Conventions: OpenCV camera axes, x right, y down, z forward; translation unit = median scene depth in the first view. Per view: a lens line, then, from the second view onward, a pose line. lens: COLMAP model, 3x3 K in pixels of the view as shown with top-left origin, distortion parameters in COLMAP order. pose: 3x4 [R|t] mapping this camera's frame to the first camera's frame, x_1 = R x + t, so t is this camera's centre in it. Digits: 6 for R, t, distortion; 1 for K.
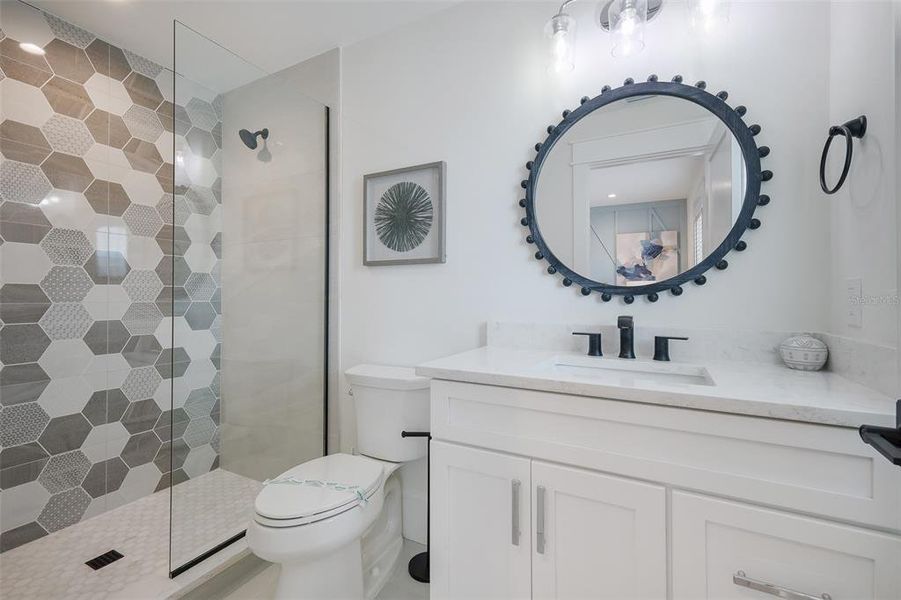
lens RADIAL K [[402.5, 0, 465.4], [0, 402.5, 291.3], [0, 0, 1]] dist [0.009045, -0.000239]
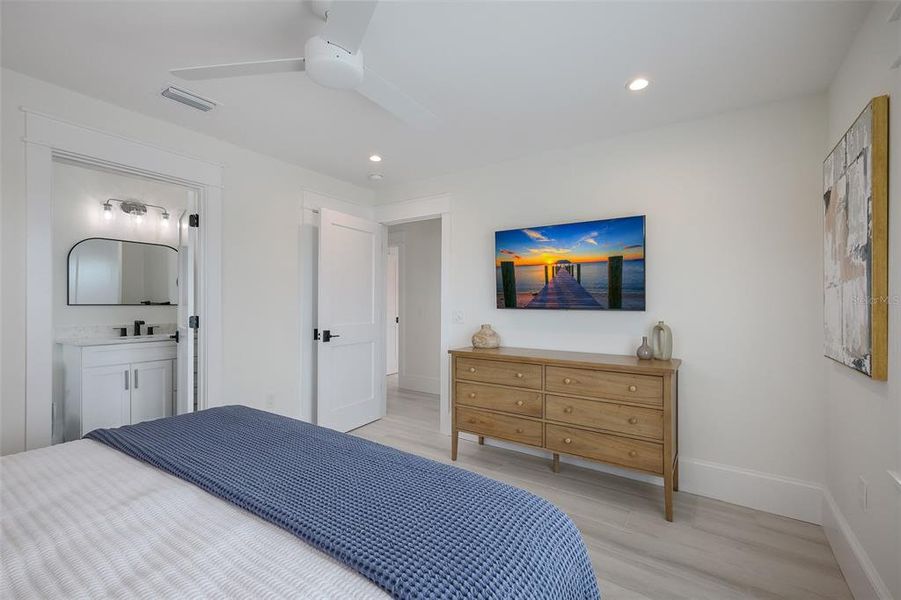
lens RADIAL K [[371.1, 0, 447.6], [0, 371.1, 306.0], [0, 0, 1]] dist [0.000581, -0.000063]
pose [[0.105242, 0.001952, 0.994445, -2.056088], [-0.004152, 0.999990, -0.001523, -0.050080], [-0.994438, -0.003969, 0.105249, -1.514186]]
